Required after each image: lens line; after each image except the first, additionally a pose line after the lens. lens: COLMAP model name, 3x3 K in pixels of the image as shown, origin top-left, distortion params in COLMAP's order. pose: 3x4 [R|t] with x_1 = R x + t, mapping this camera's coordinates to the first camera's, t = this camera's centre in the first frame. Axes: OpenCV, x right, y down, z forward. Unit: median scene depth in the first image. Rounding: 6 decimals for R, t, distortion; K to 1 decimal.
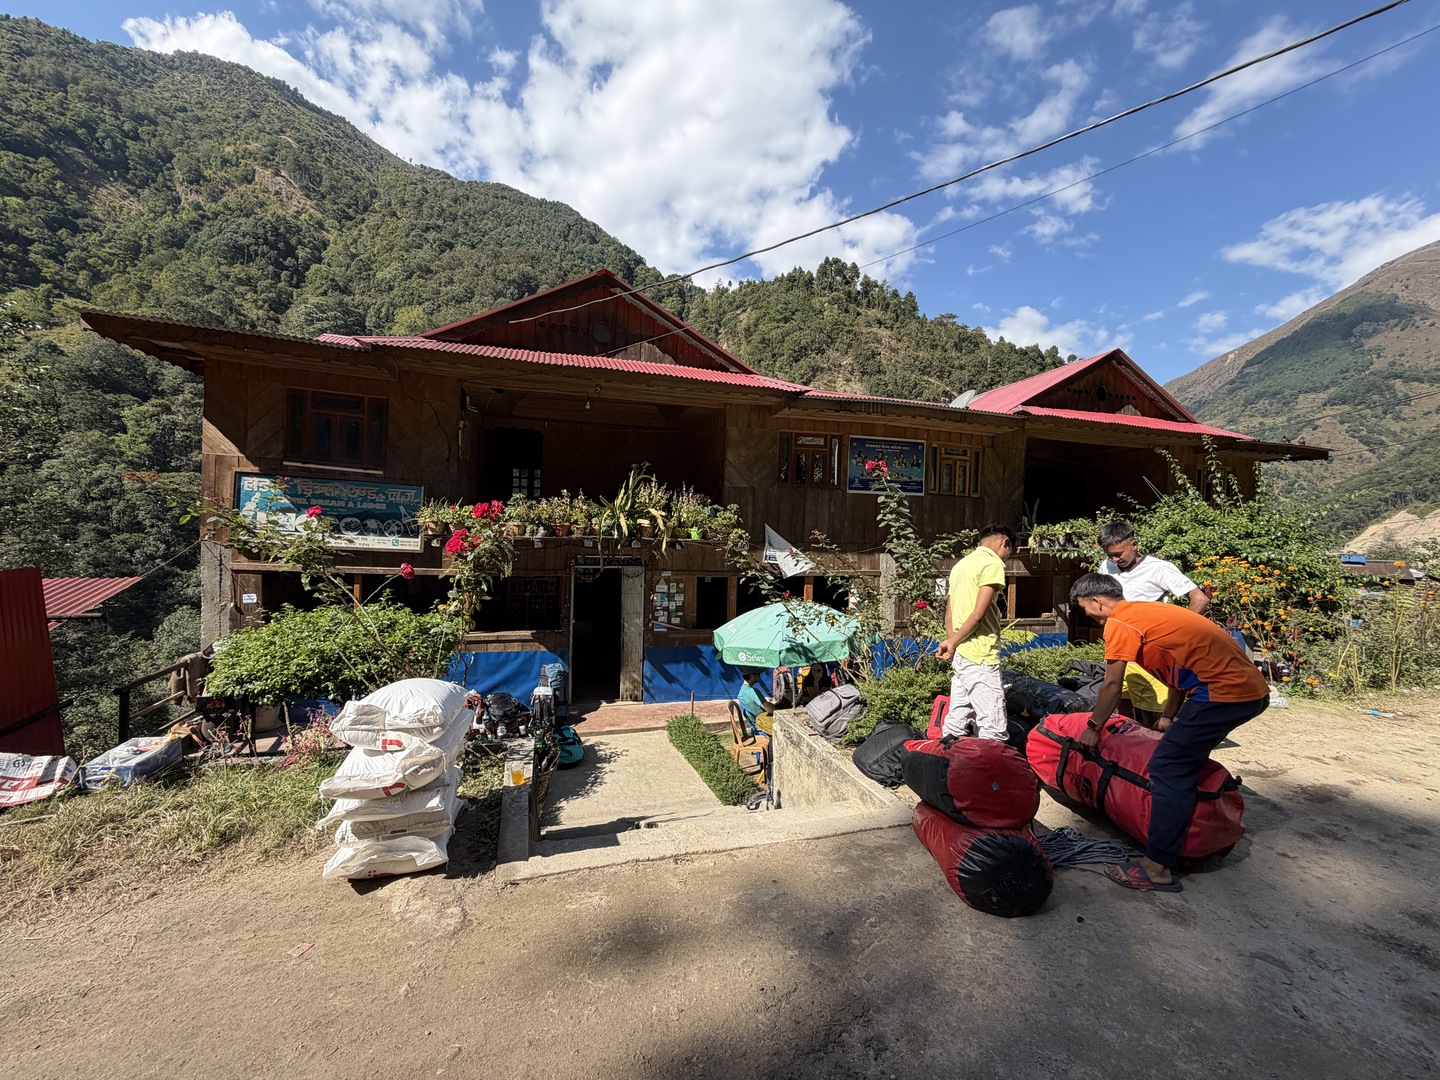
lens RADIAL K [[574.5, 0, 720.0], [0, 574.5, 540.0], [0, 0, 1]] dist [-0.000744, 0.000149]
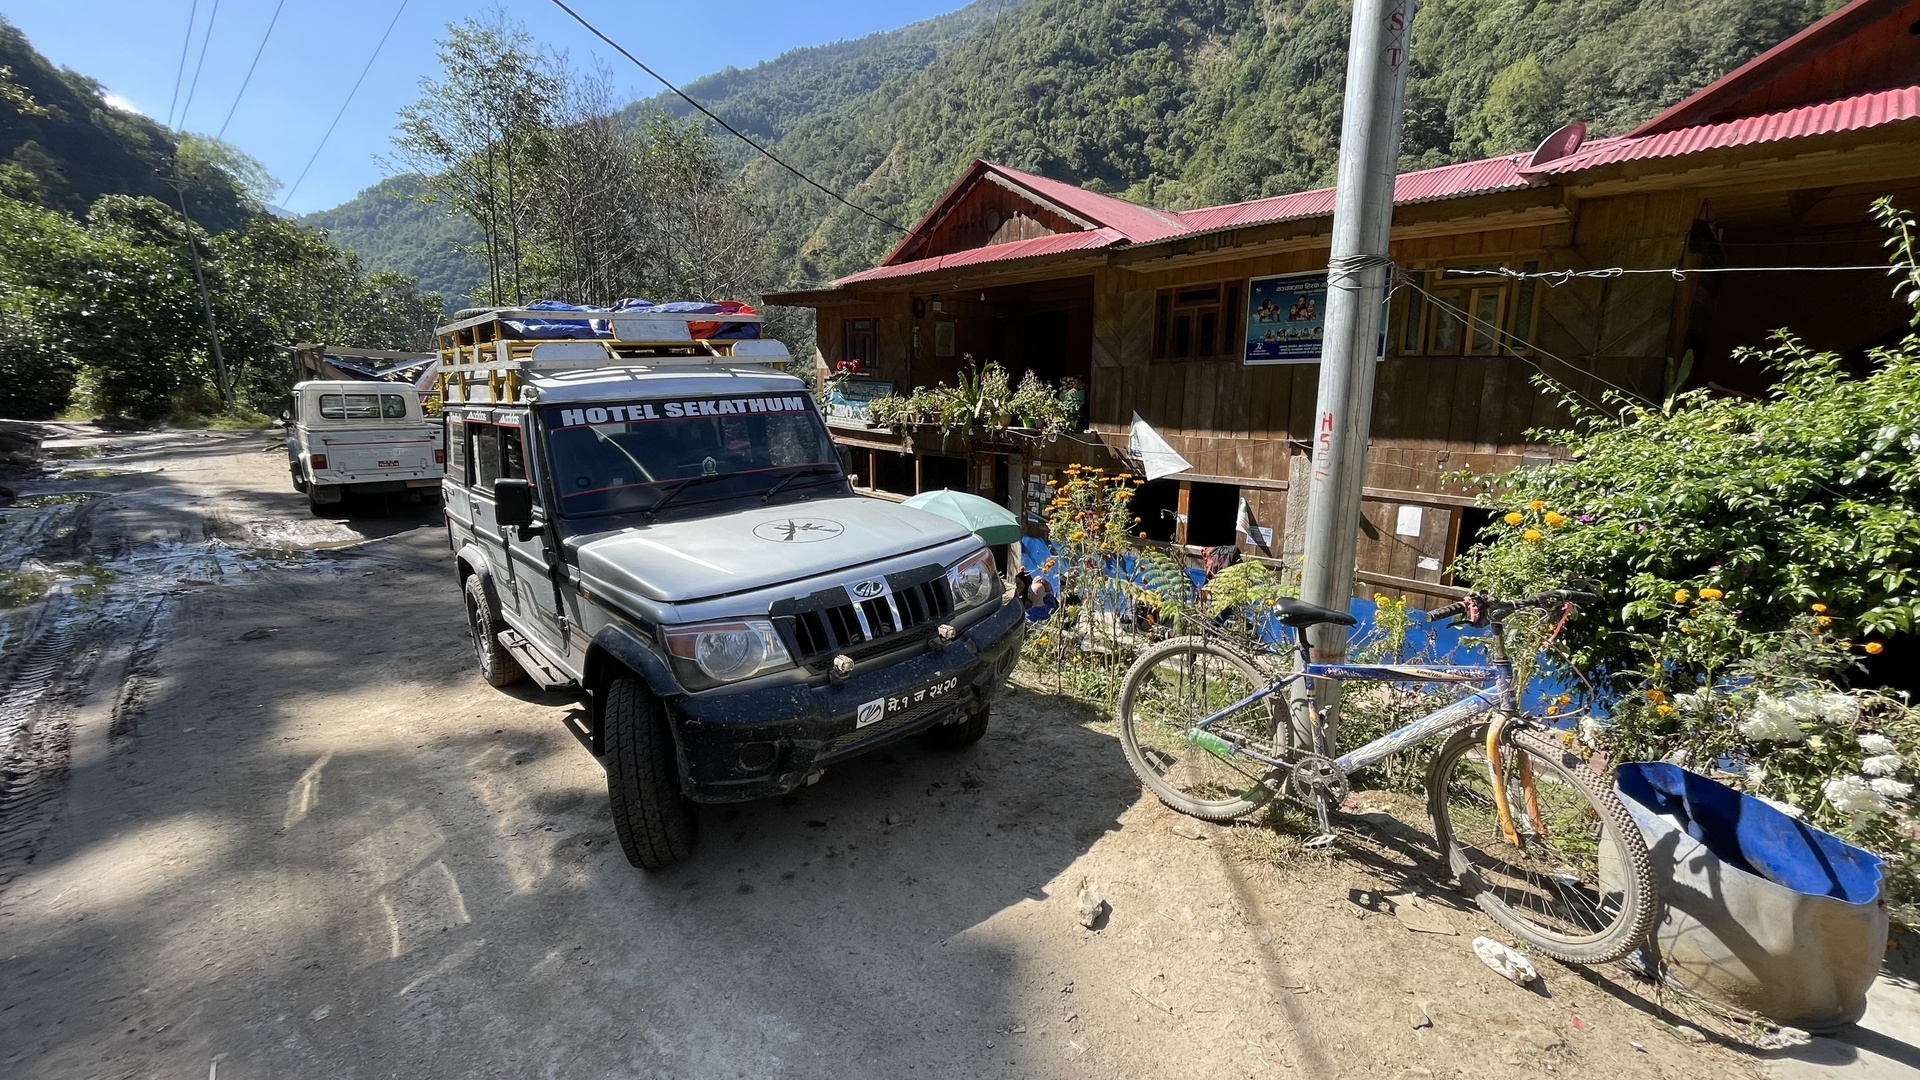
lens RADIAL K [[779.4, 0, 960.0], [0, 779.4, 540.0], [0, 0, 1]] dist [-0.000224, -0.000153]
pose [[0.445319, 0.145689, -0.883439, 1.016527], [-0.012129, 0.987564, 0.156747, -0.018235], [0.895290, -0.059088, 0.441549, 0.291770]]
